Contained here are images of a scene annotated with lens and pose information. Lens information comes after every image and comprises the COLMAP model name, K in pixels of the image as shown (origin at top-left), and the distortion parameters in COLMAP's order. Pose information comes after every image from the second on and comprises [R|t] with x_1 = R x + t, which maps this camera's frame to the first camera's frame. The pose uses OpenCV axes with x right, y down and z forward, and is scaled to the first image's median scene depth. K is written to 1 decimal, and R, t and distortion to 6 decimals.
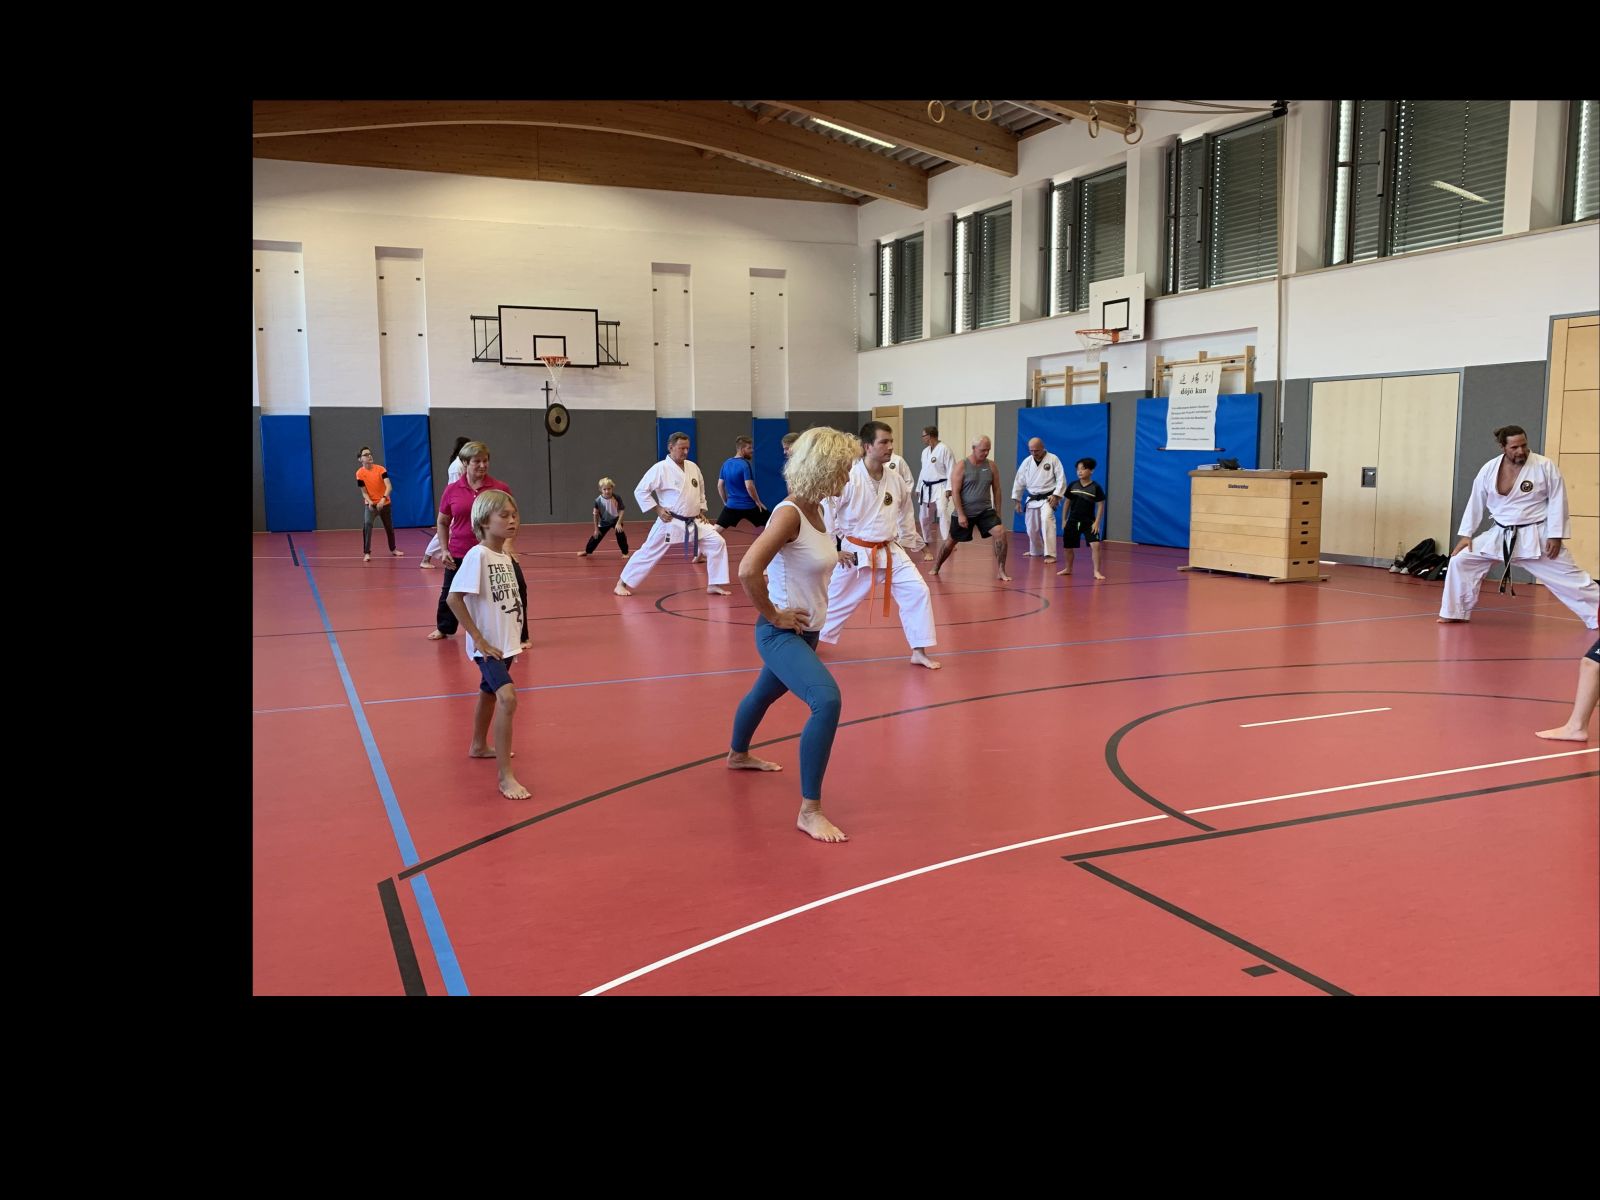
lens RADIAL K [[1252.6, 0, 804.4], [0, 1252.6, 608.2], [0, 0, 1]] dist [0.033928, -0.054039]
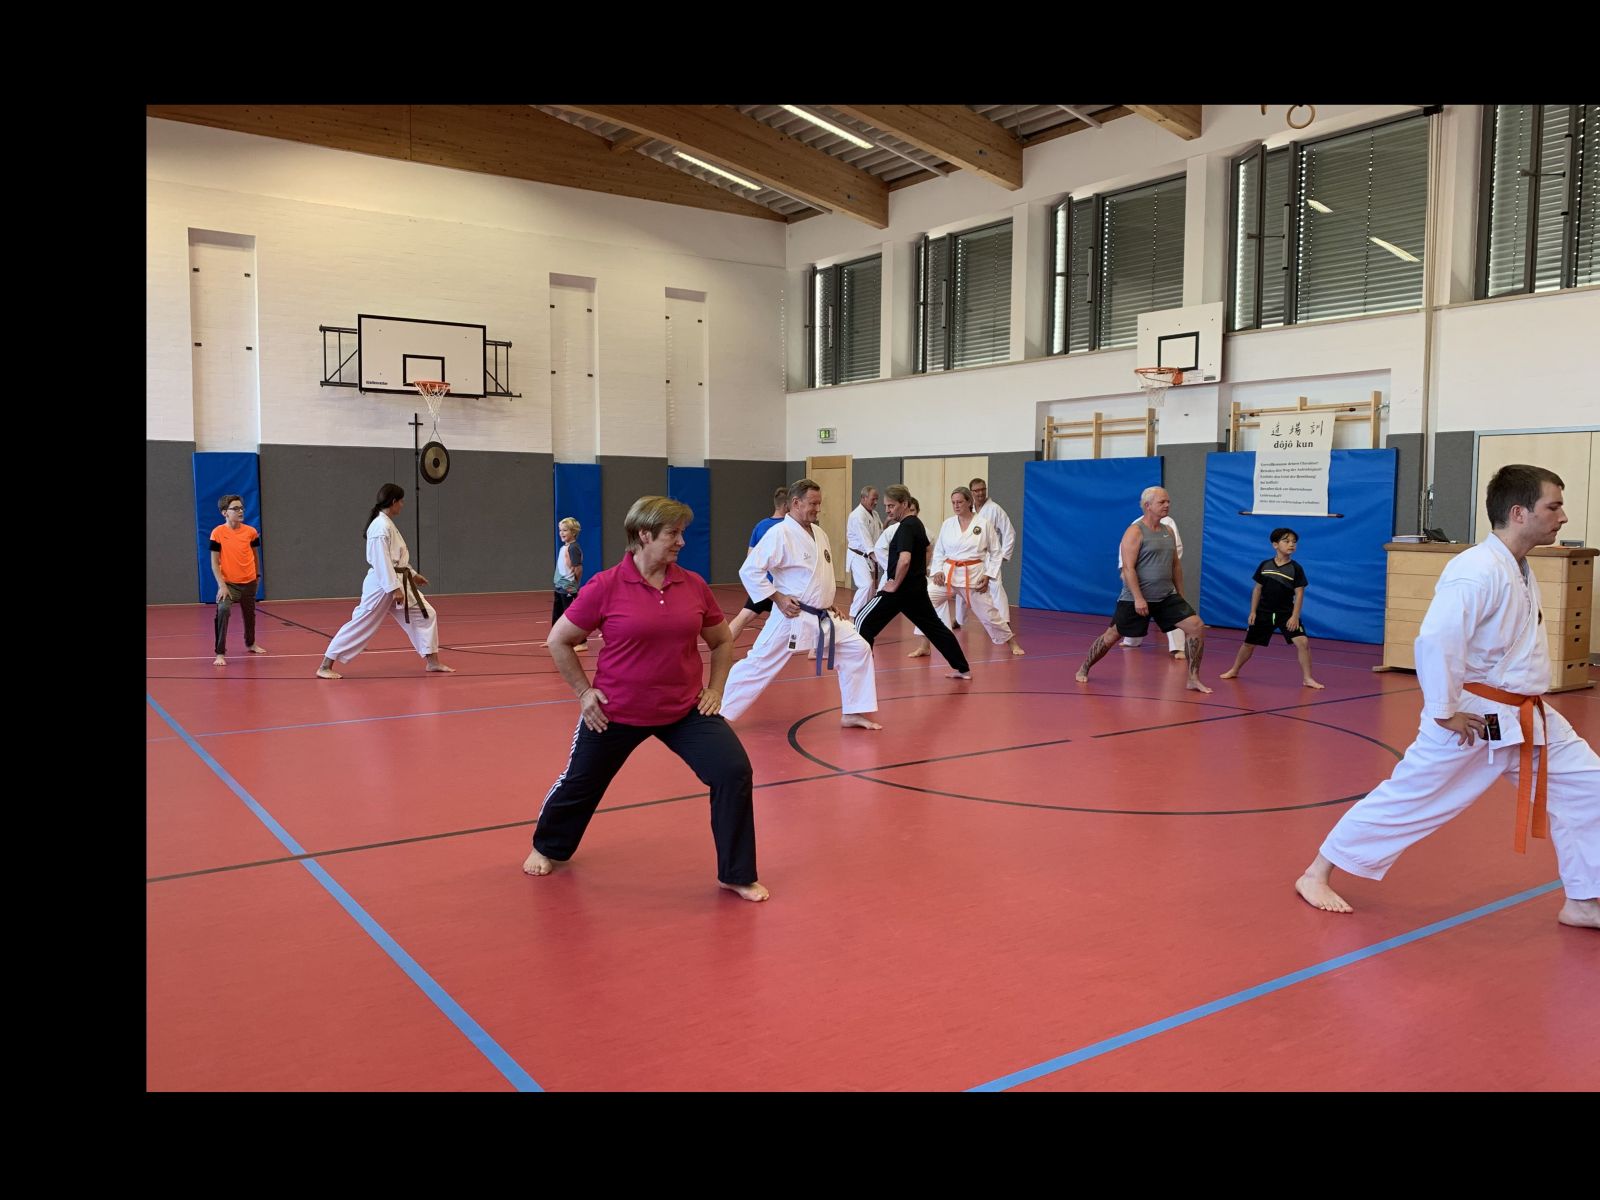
lens RADIAL K [[1252.6, 0, 830.5], [0, 1252.6, 589.9], [0, 0, 1]] dist [0.033928, -0.054039]
pose [[0.978426, 0.001907, 0.206591, -0.138119], [0.010266, 0.998273, -0.057835, -0.028503], [-0.206345, 0.058708, 0.976717, 0.228703]]
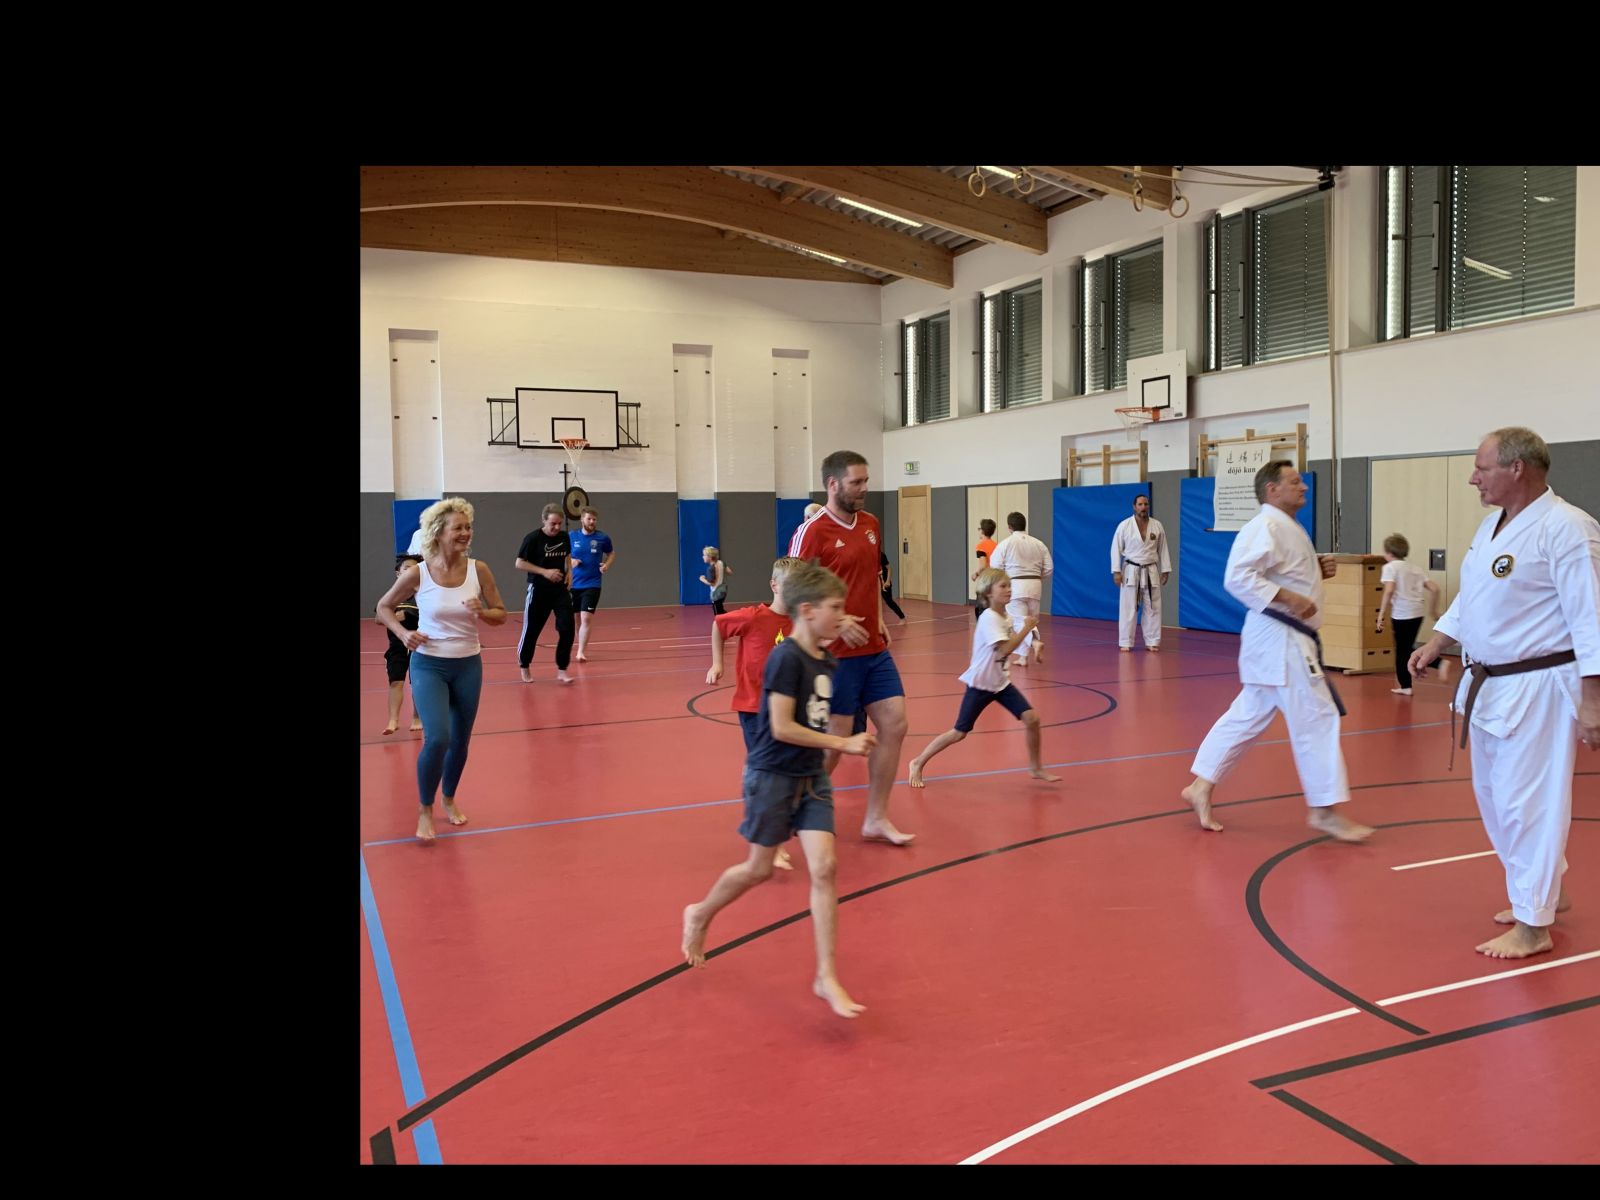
lens RADIAL K [[1252.6, 0, 824.0], [0, 1252.6, 597.5], [0, 0, 1]] dist [0.033928, -0.054039]
pose [[0.999944, -0.008668, 0.005998, -0.013766], [0.009059, 0.997606, -0.068555, -0.011318], [-0.005389, 0.068606, 0.997629, 0.044761]]
